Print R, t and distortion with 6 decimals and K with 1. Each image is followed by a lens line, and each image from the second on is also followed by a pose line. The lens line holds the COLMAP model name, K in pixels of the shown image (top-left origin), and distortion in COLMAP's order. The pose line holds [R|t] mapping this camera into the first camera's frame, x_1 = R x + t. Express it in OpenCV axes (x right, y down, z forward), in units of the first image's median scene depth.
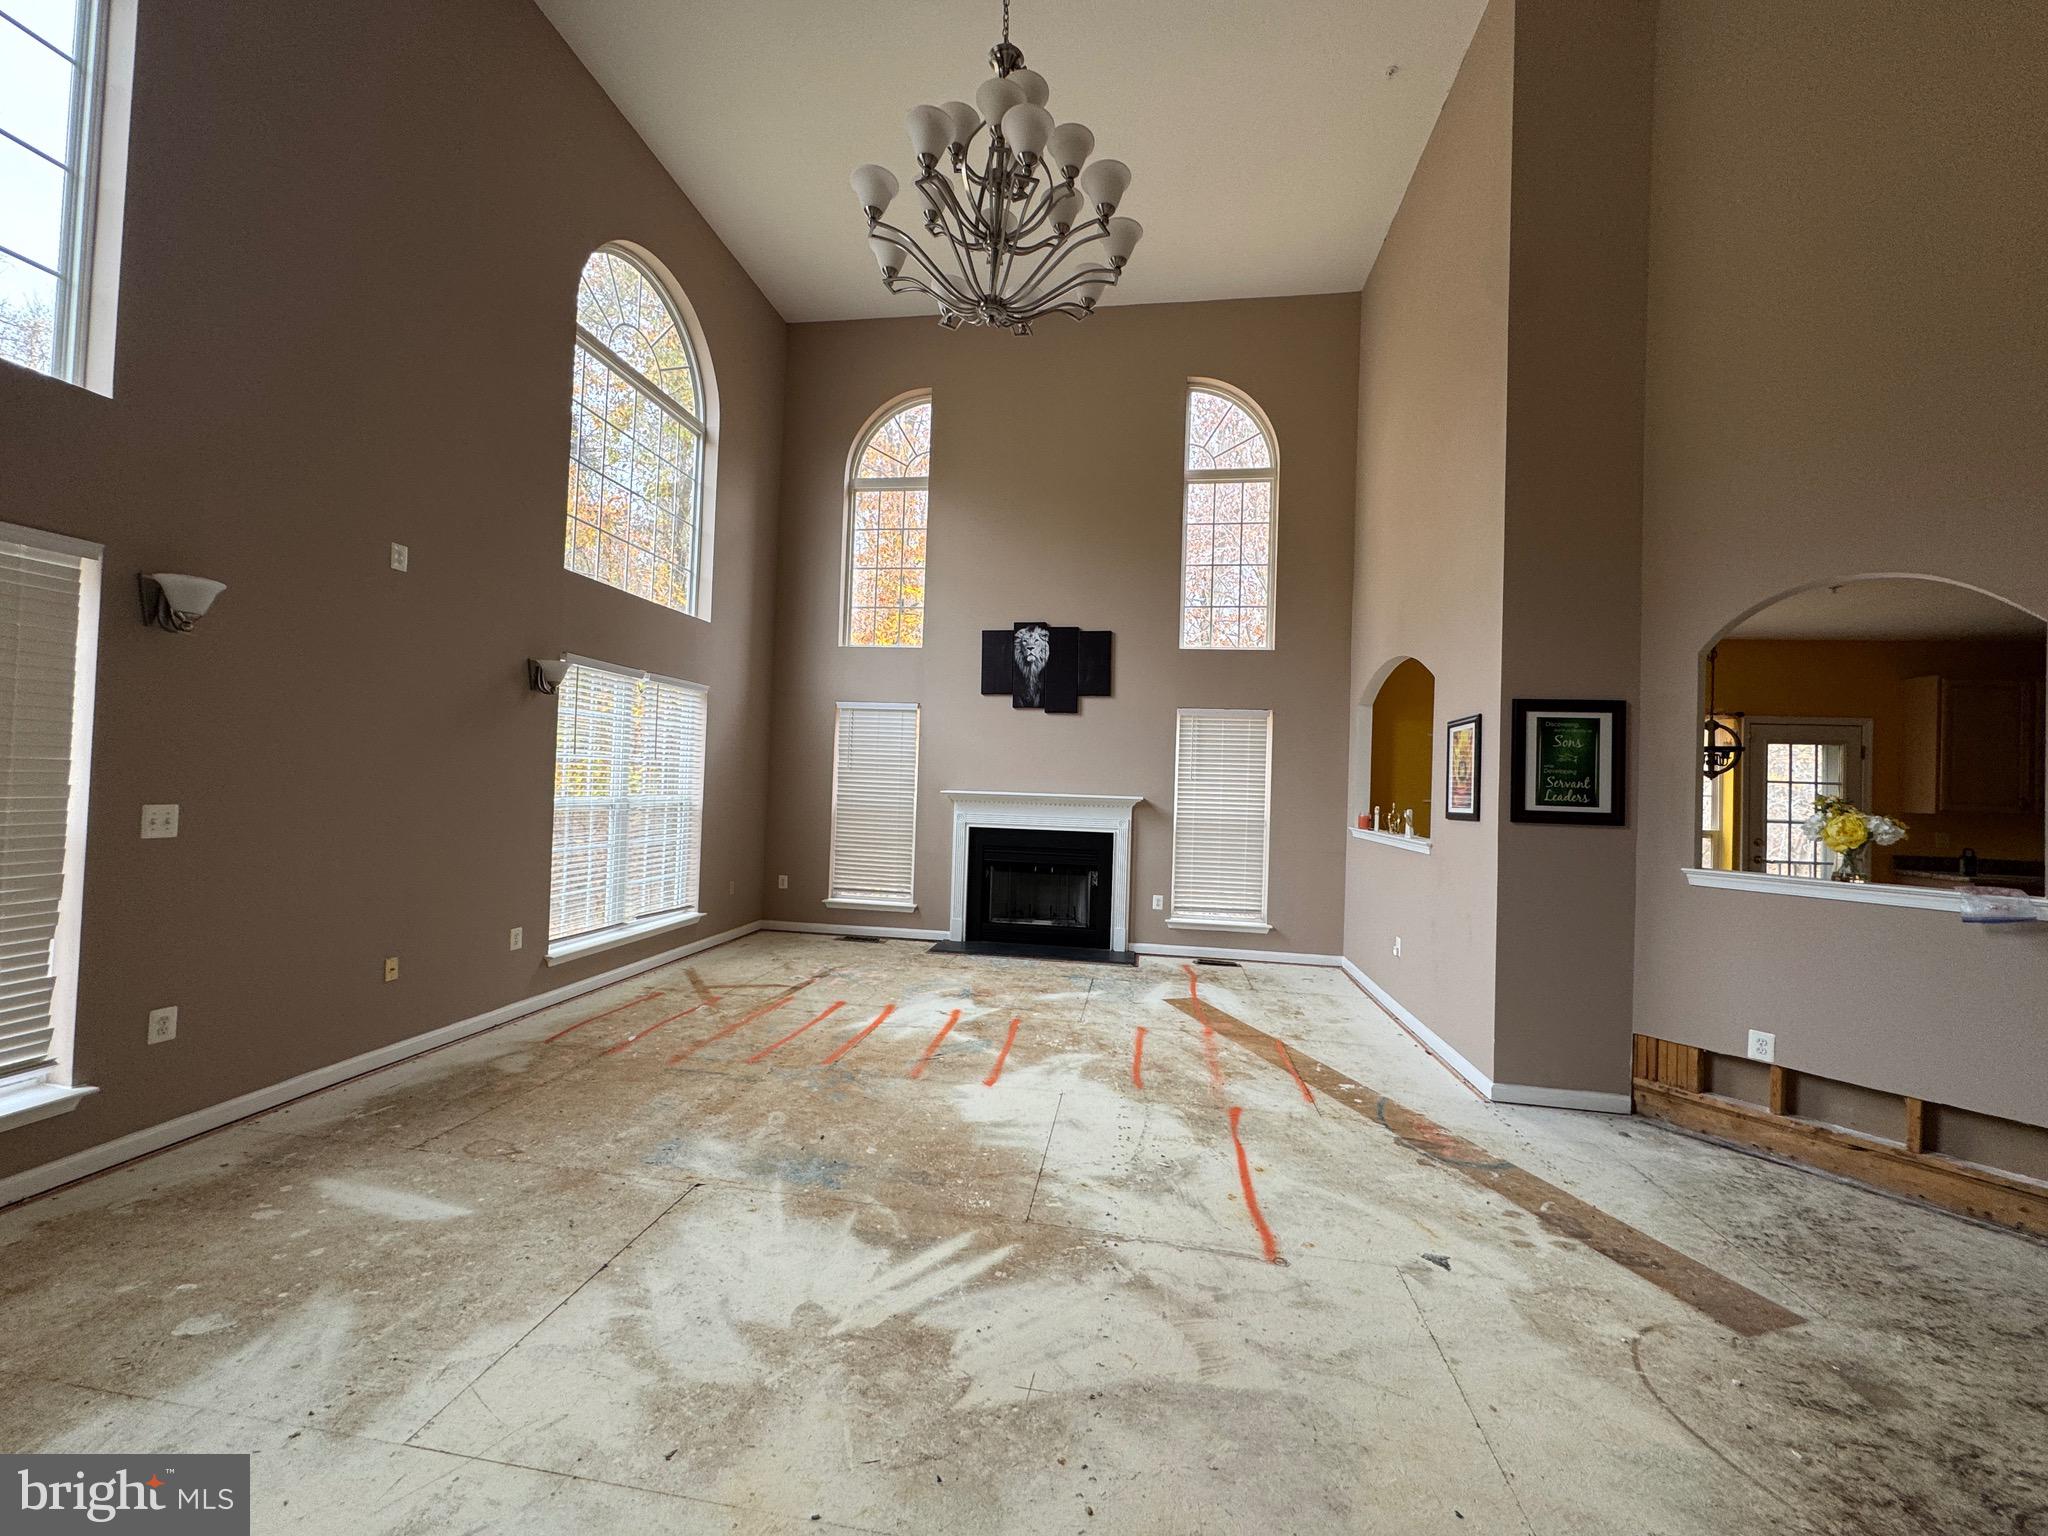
lens RADIAL K [[815.8, 0, 1022.0], [0, 815.8, 766.8], [0, 0, 1]] dist [-0.001349, 0.000178]
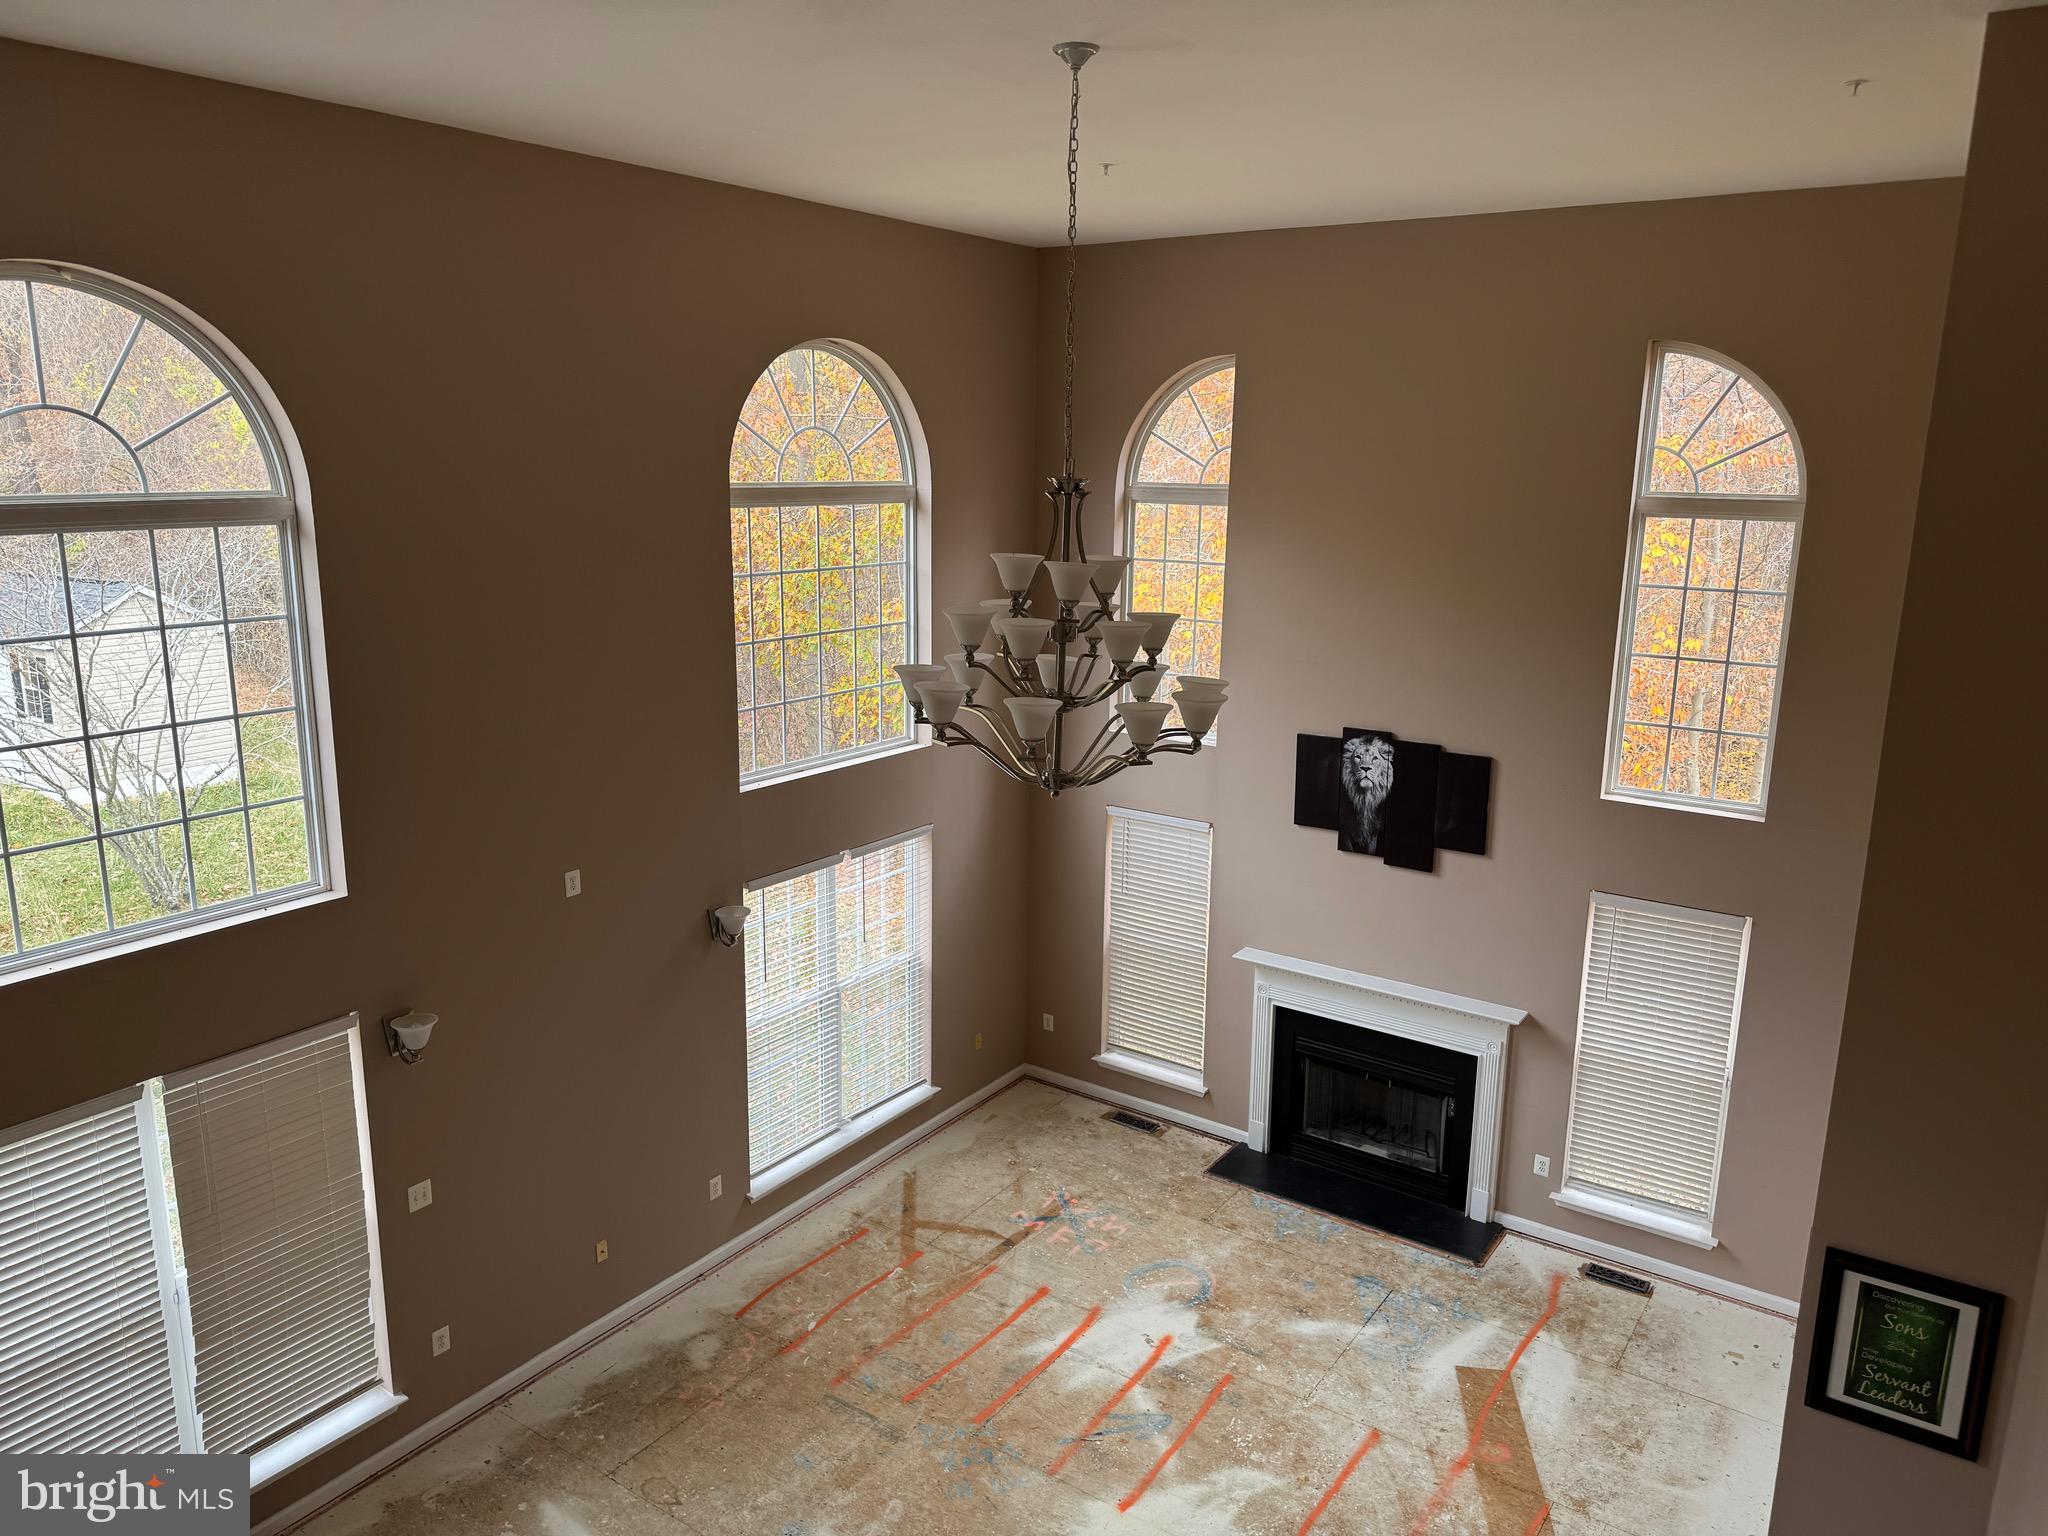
lens RADIAL K [[1425.0, 0, 1020.0], [0, 1425.0, 761.8], [0, 0, 1]] dist [0.059186, -0.070713]
pose [[0.897455, 0.069383, -0.435615, 0.478225], [0.029587, 0.975859, 0.216386, -0.741104], [0.440112, -0.207086, 0.873737, -0.266330]]
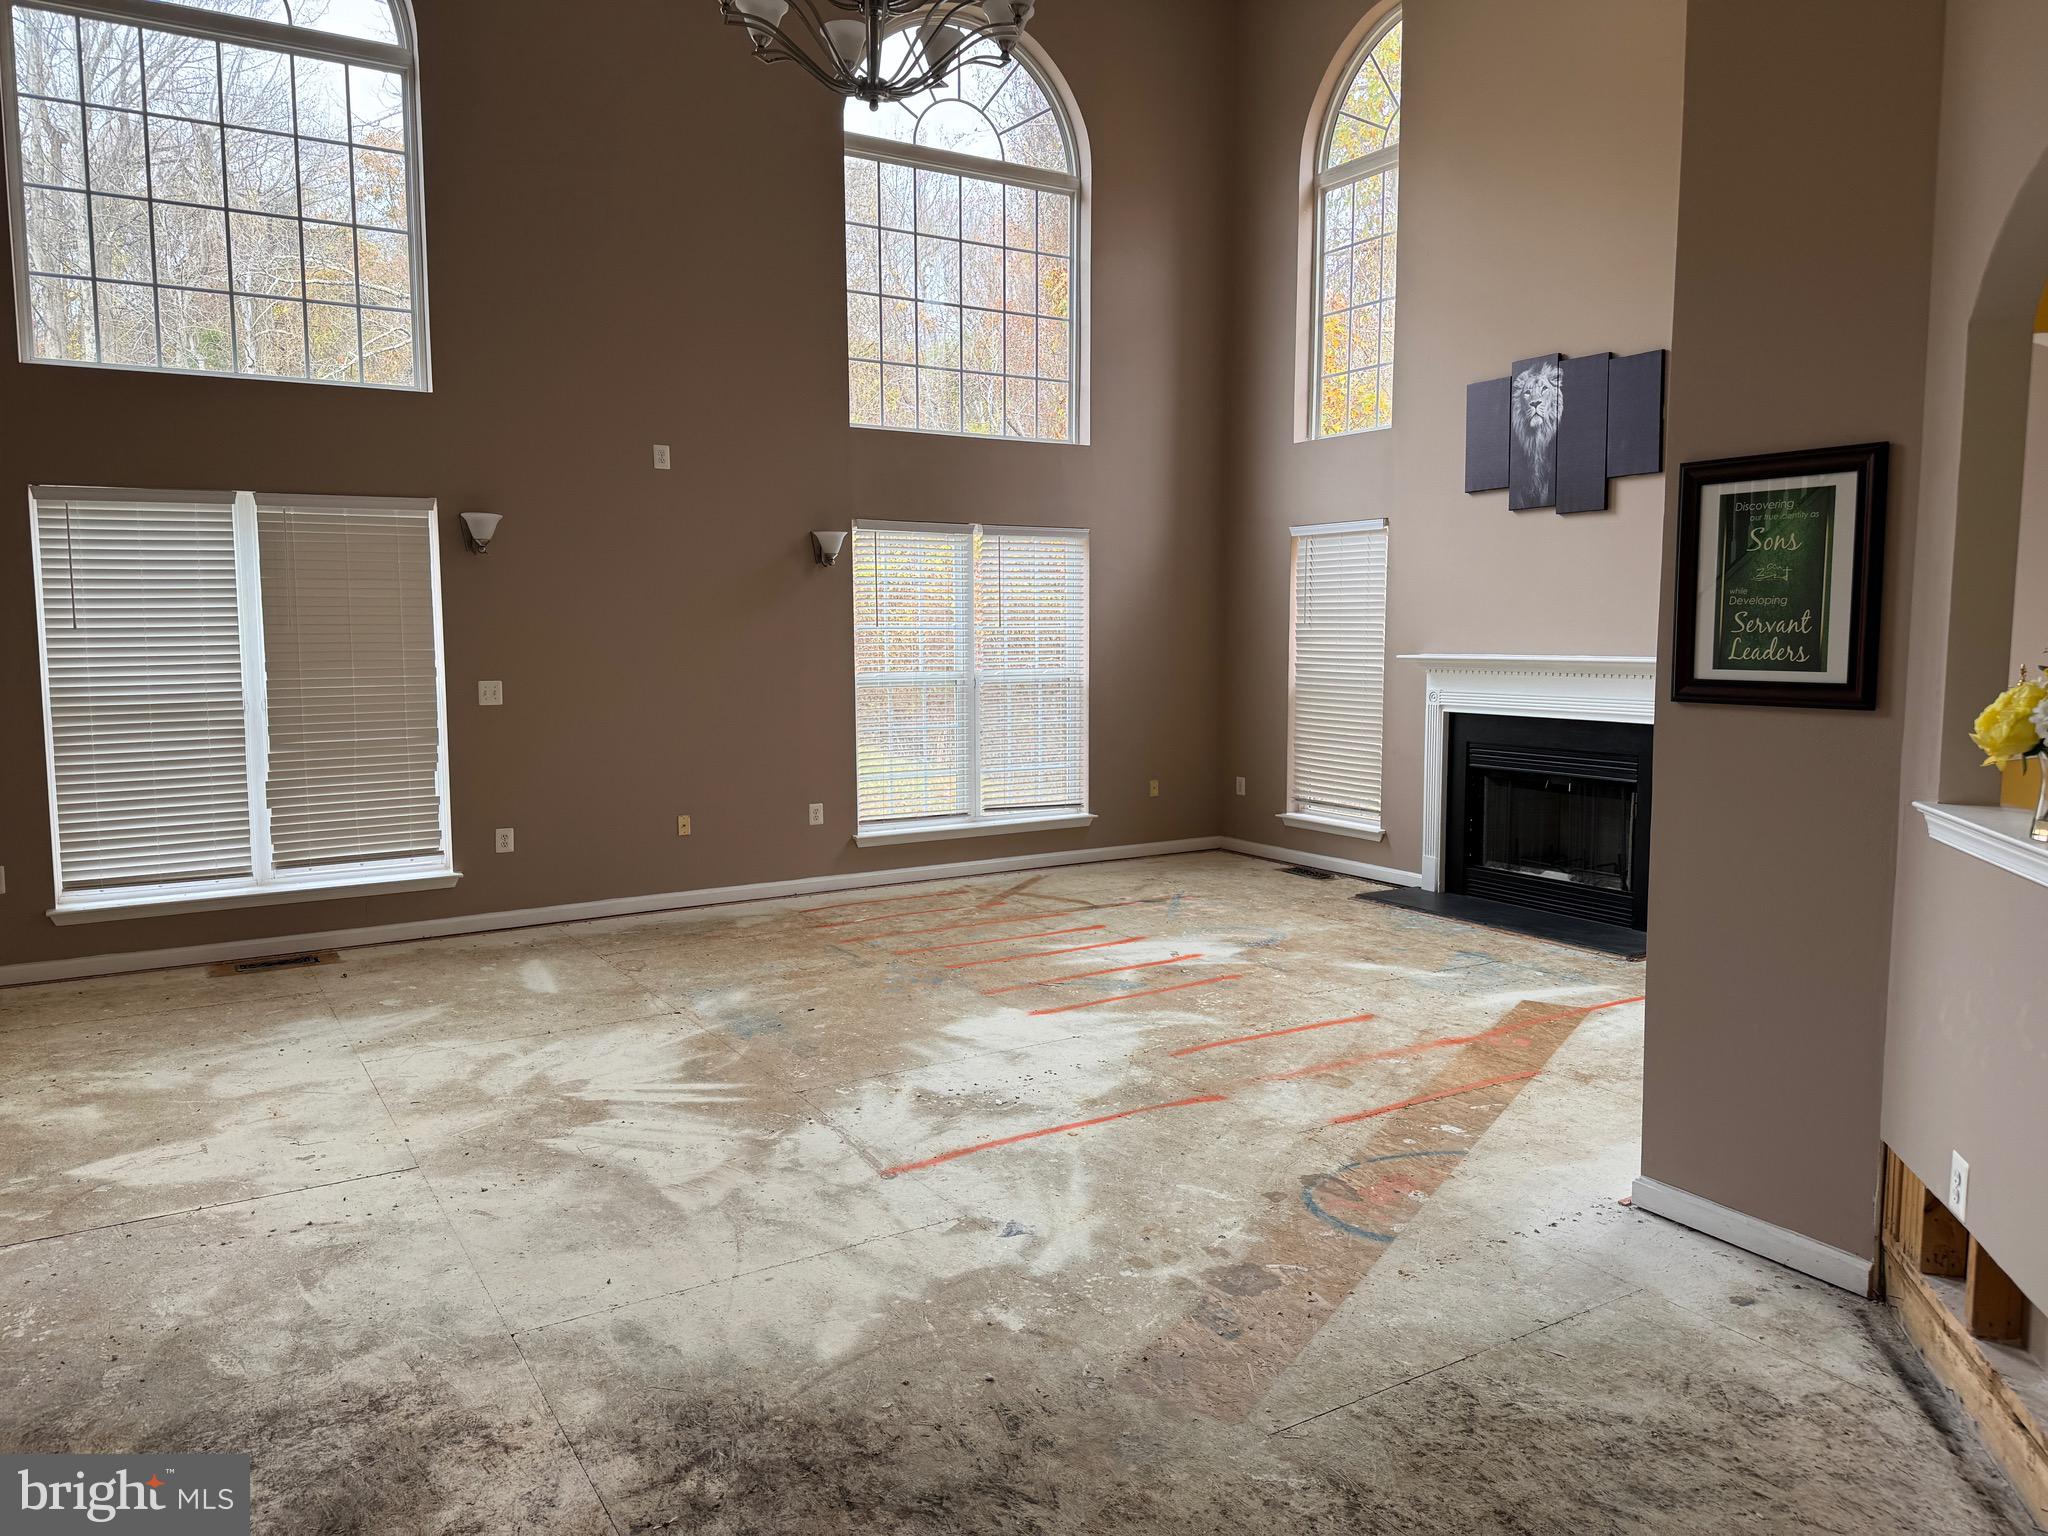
lens RADIAL K [[1419.8, 0, 1007.3], [0, 1419.8, 756.1], [0, 0, 1]] dist [0.140399, -0.214818]
pose [[0.645885, 0.034985, -0.762633, 1.002646], [0.040926, 0.995926, 0.080348, 0.009726], [0.762337, -0.083107, 0.641822, 0.067178]]
